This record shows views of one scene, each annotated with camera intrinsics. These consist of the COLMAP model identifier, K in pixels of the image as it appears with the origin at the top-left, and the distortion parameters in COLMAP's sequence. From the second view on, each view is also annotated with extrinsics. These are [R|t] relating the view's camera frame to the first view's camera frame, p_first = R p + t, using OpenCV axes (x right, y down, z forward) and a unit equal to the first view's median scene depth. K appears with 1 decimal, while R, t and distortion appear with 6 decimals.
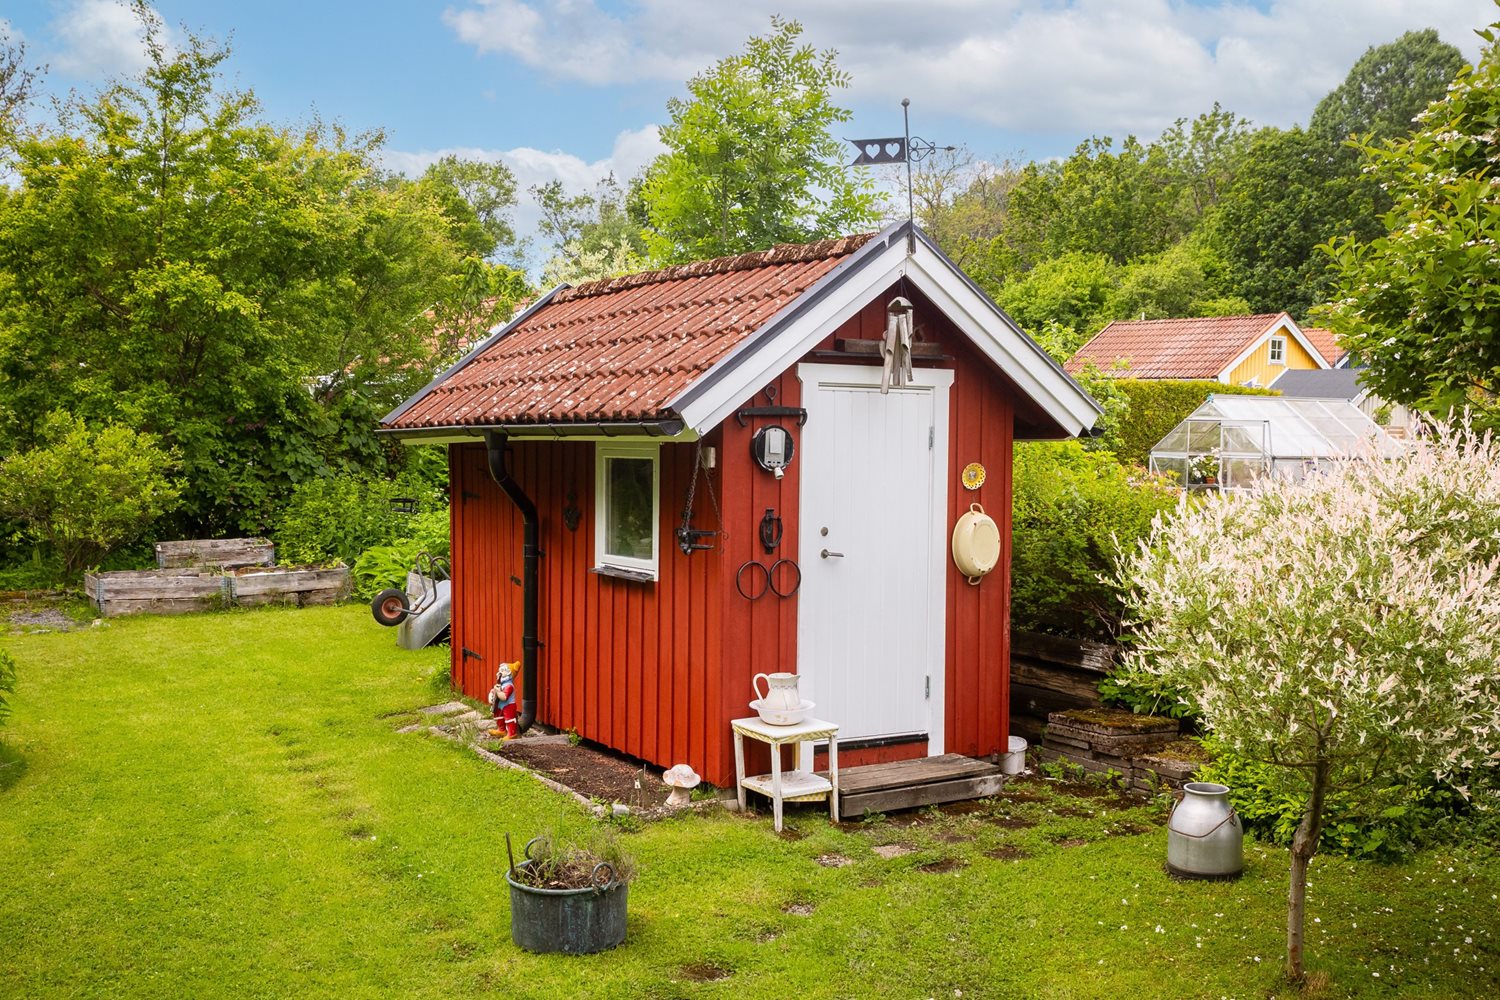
lens RADIAL K [[1634.8, 0, 750.0], [0, 1634.8, 500.0], [0, 0, 1]] dist [-0.010523, 0.034827]
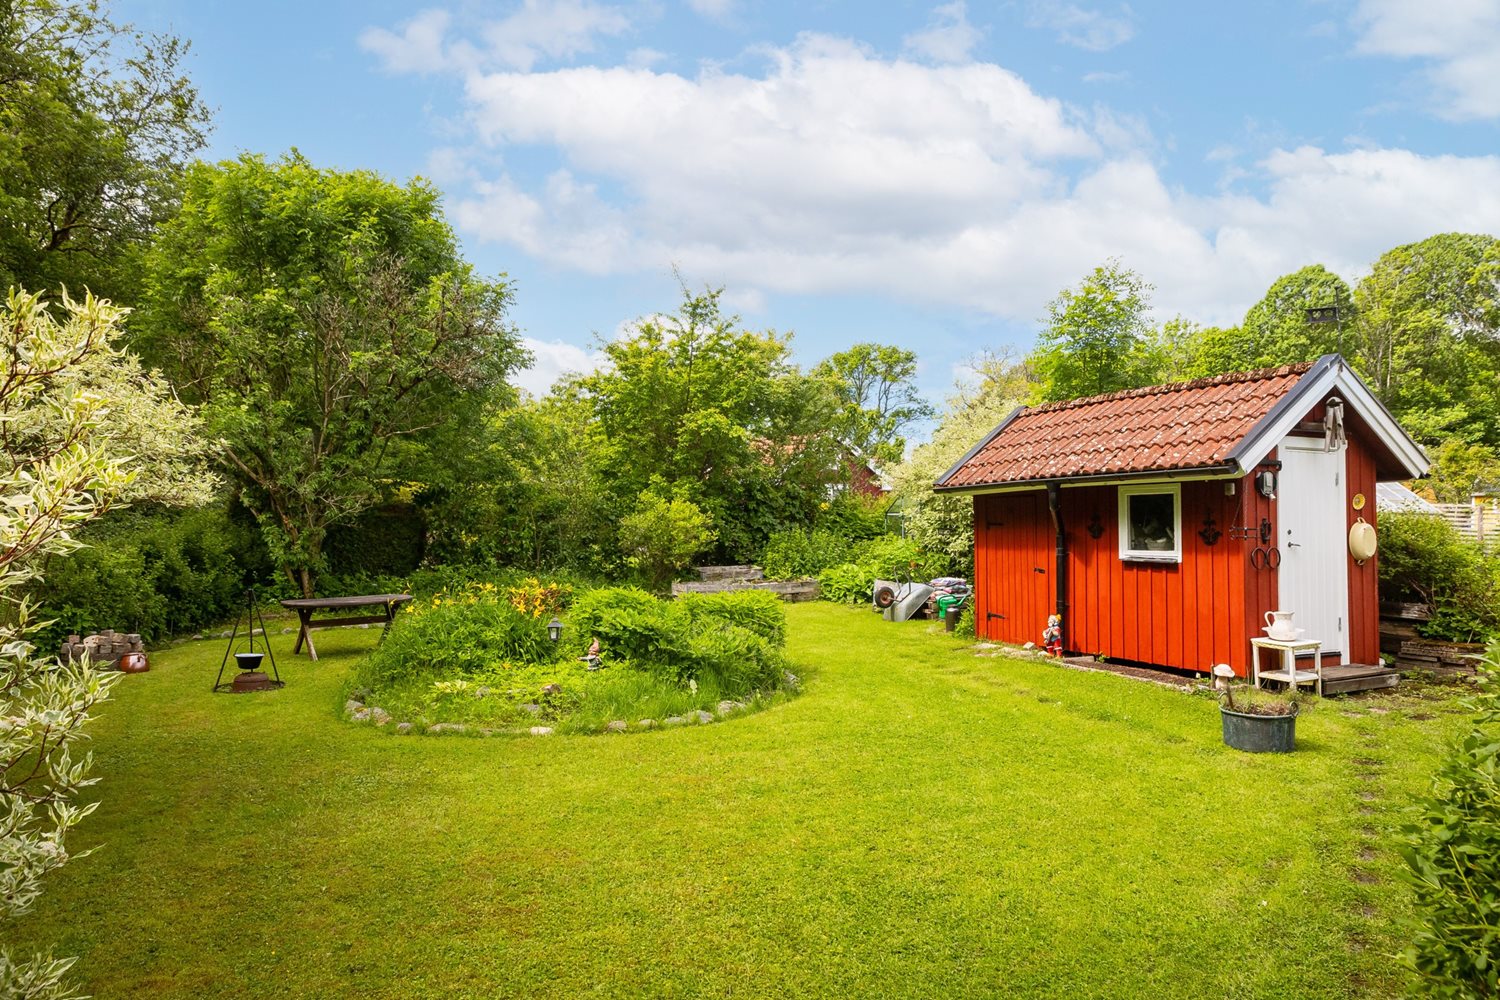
lens RADIAL K [[991.1, 0, 750.0], [0, 991.1, 500.0], [0, 0, 1]] dist [-0.015116, -0.000512]
pose [[0.993233, -0.011486, -0.115570, -0.368315], [0.003983, 0.997881, -0.064945, 0.046793], [0.116071, 0.064045, 0.991174, -0.101711]]
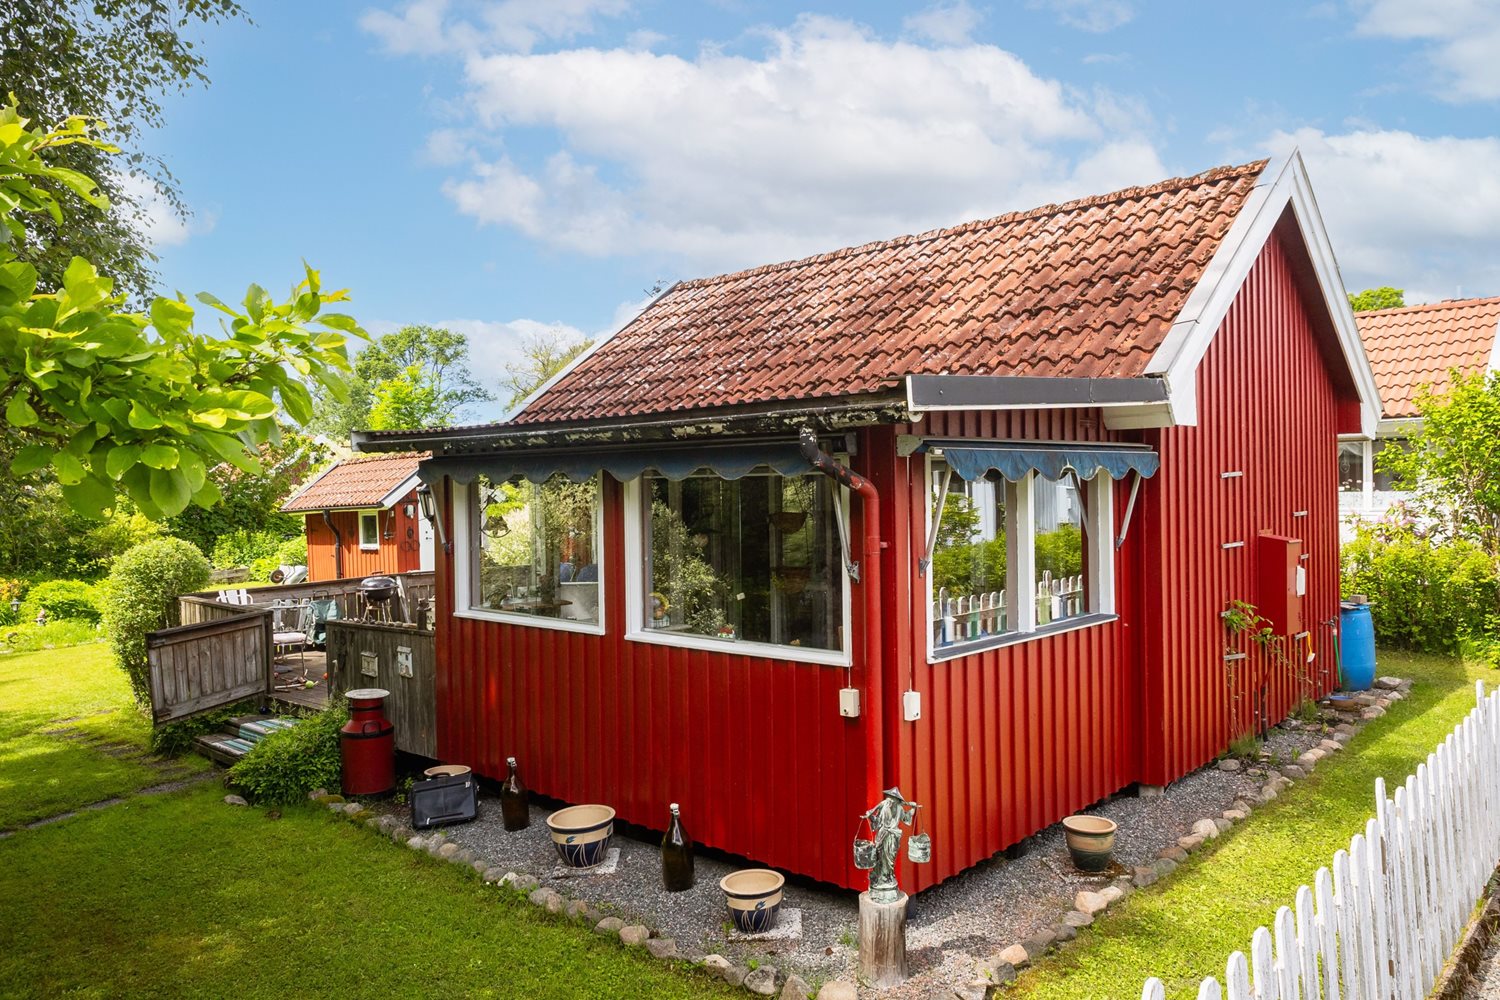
lens RADIAL K [[991.1, 0, 750.0], [0, 991.1, 500.0], [0, 0, 1]] dist [-0.015116, -0.000512]
pose [[0.954135, -0.048850, 0.295364, 0.079585], [0.059068, 0.997921, -0.025766, 0.043868], [-0.293491, 0.042031, 0.955037, -1.246003]]
